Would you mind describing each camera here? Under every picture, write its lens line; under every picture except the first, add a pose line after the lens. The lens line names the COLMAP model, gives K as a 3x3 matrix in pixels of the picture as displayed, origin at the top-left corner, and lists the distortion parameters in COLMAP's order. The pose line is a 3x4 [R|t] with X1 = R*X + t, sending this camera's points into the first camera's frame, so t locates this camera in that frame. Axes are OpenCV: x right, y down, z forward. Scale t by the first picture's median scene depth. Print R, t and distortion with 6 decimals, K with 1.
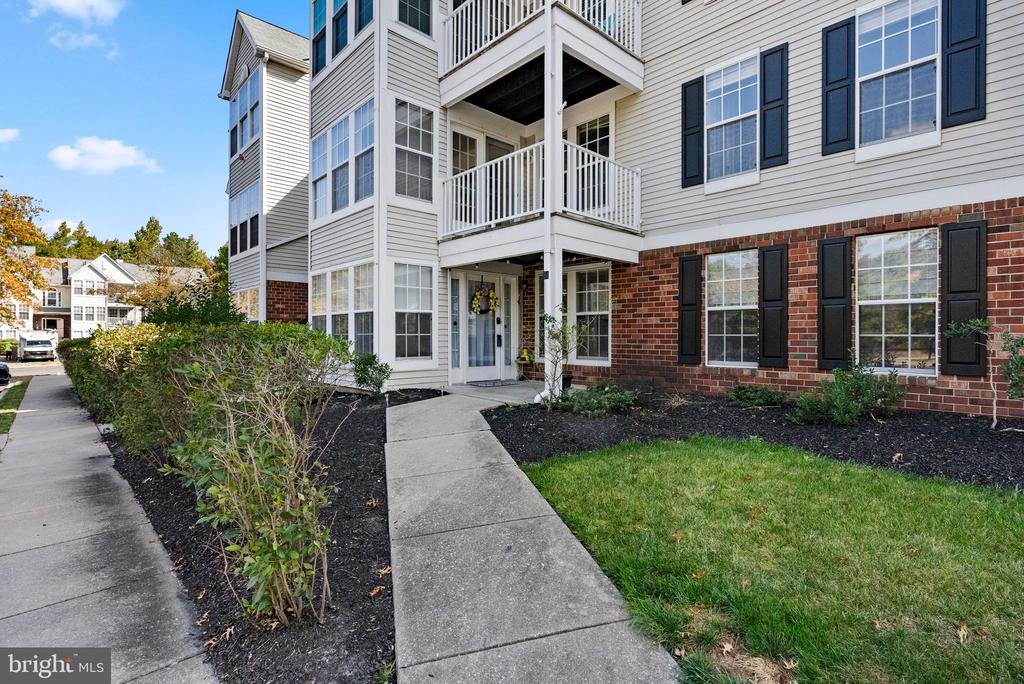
lens RADIAL K [[495.7, 0, 512.0], [0, 495.7, 342.0], [0, 0, 1]] dist [-0.000050, -0.000008]
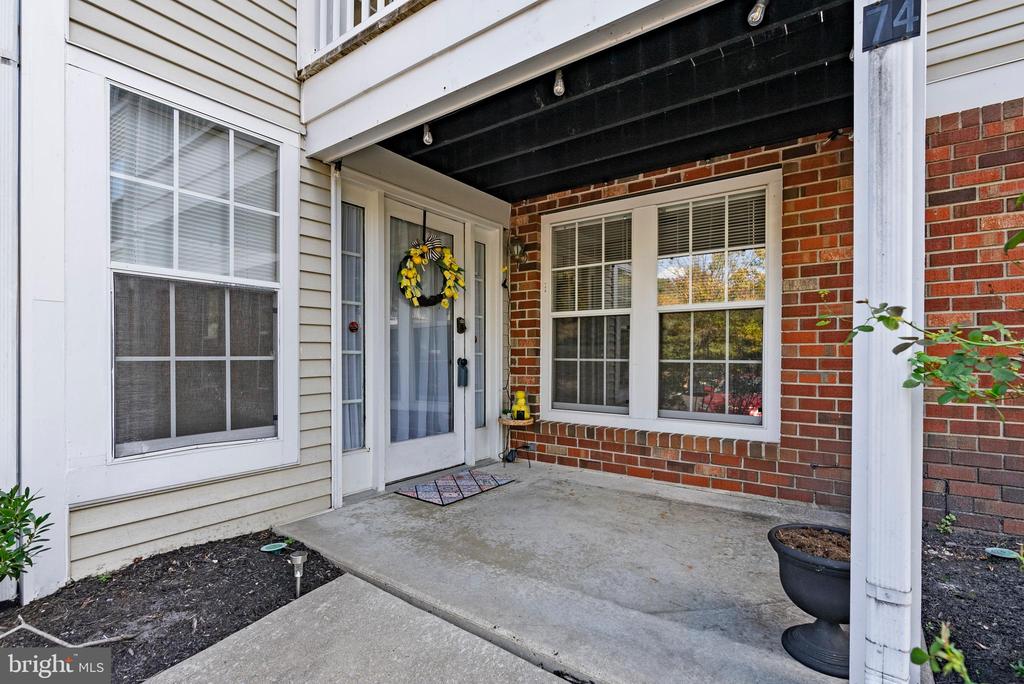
lens RADIAL K [[476.4, 0, 511.5], [0, 476.4, 362.5], [0, 0, 1]] dist [-0.000091, -0.000113]
pose [[0.980388, 0.001127, 0.197074, -0.067111], [-0.000609, 0.999996, -0.002685, -0.010392], [-0.197076, 0.002513, 0.980385, 0.609814]]
